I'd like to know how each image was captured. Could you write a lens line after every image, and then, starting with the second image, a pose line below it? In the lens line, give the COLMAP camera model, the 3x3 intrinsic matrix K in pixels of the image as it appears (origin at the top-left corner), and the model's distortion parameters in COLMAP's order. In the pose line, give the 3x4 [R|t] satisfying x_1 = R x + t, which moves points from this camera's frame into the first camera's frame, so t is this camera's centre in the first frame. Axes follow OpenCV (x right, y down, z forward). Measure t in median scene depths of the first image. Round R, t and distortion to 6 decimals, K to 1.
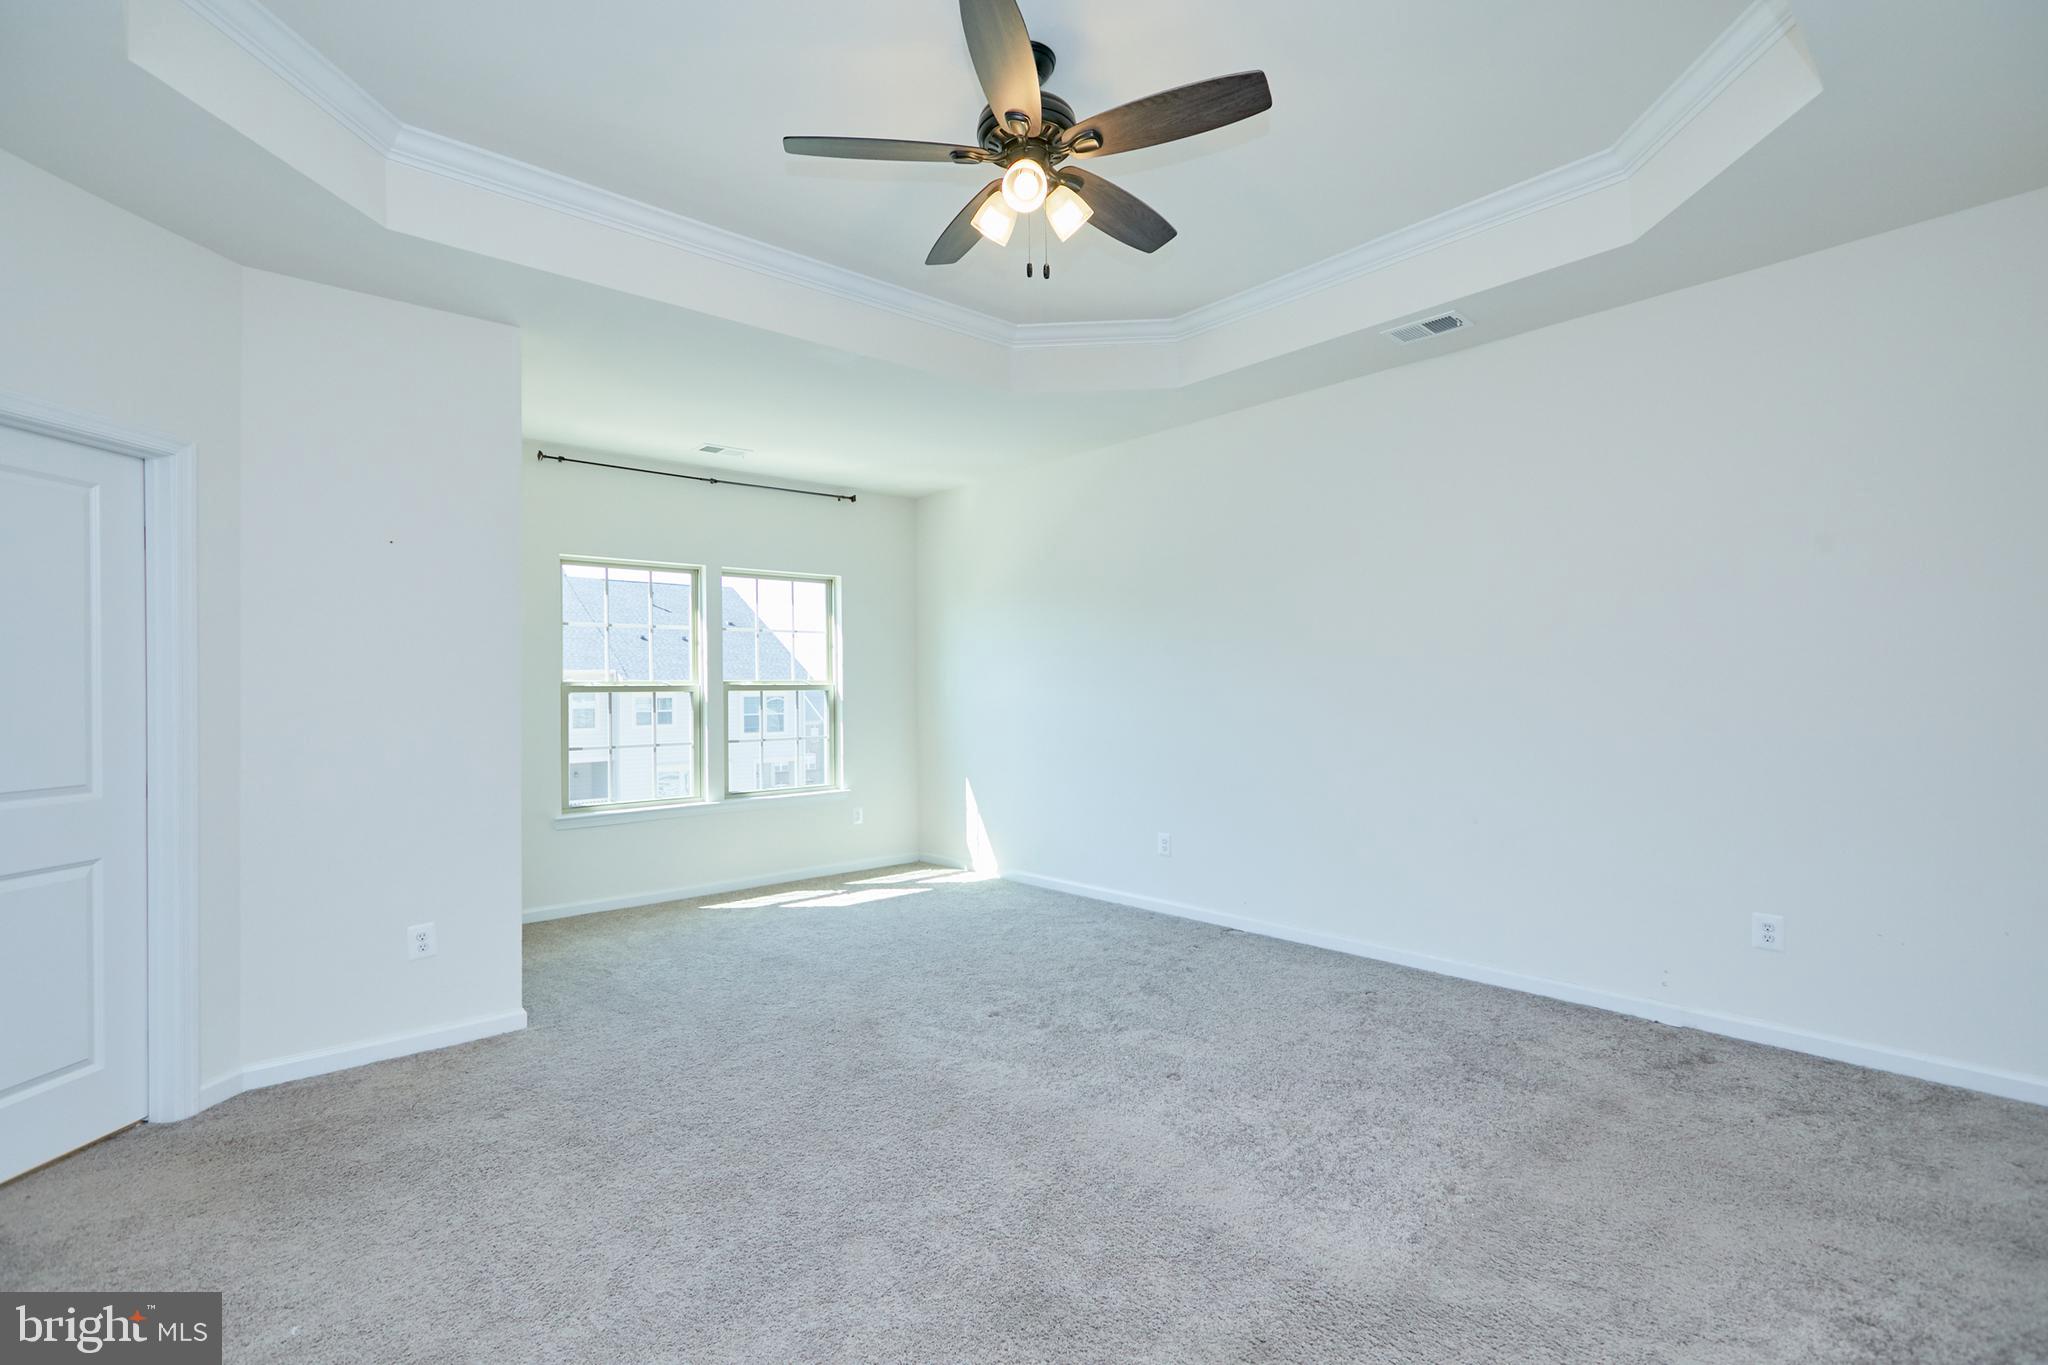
lens RADIAL K [[941.4, 0, 1021.5], [0, 941.4, 680.4], [0, 0, 1]] dist [0.000629, -0.000546]
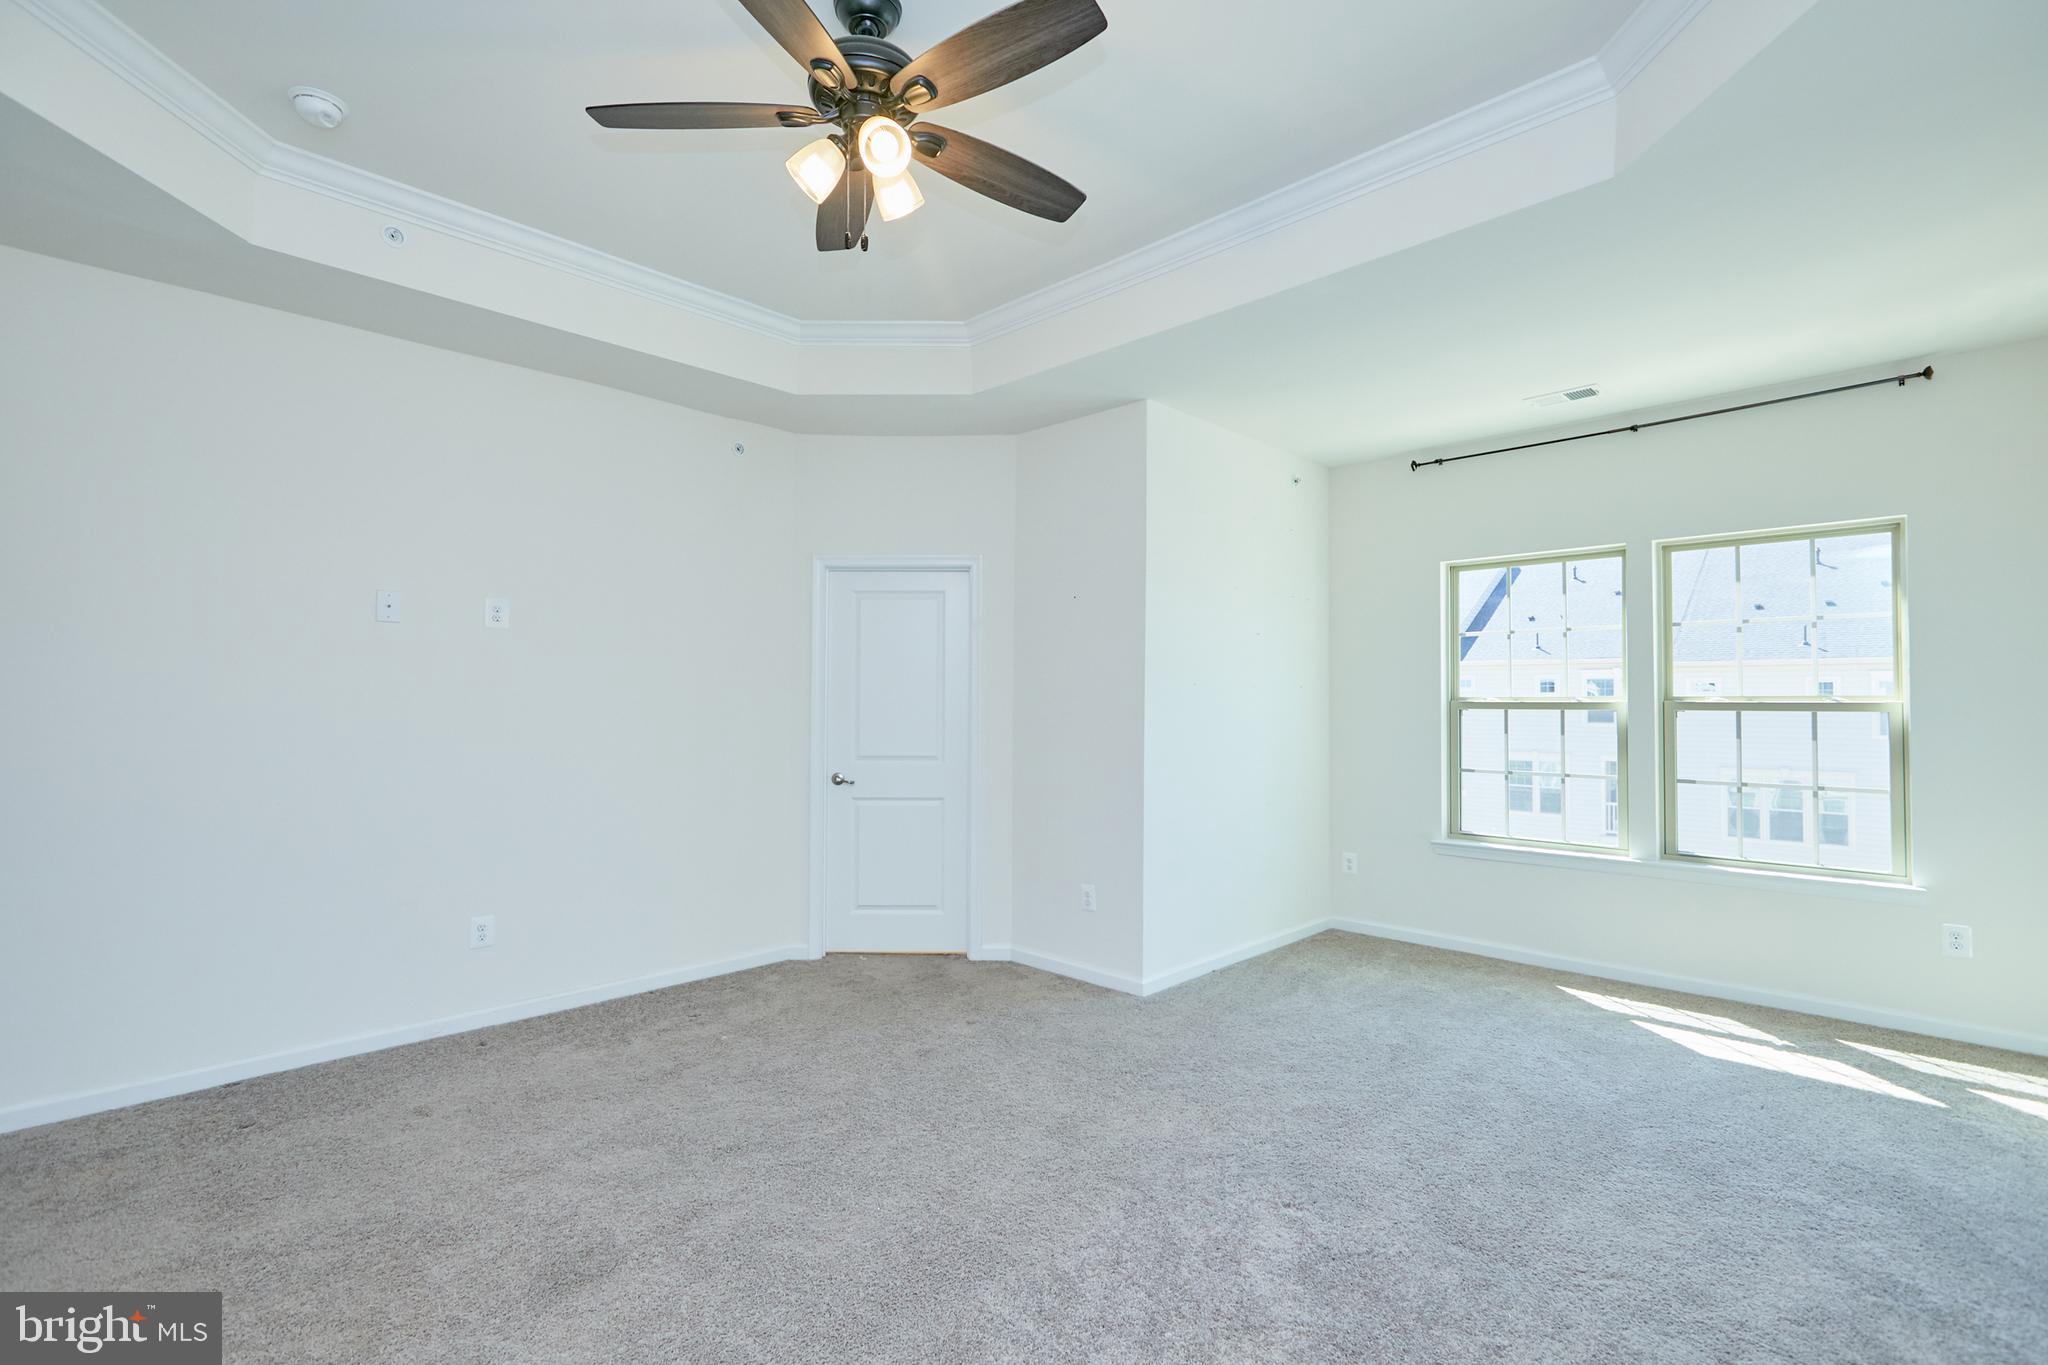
lens RADIAL K [[941.4, 0, 1021.5], [0, 941.4, 680.4], [0, 0, 1]] dist [0.000629, -0.000546]
pose [[0.070099, -0.015127, -0.997425, 0.372931], [0.001792, 0.999885, -0.015039, -0.001937], [0.997538, -0.000734, 0.070118, 0.457263]]
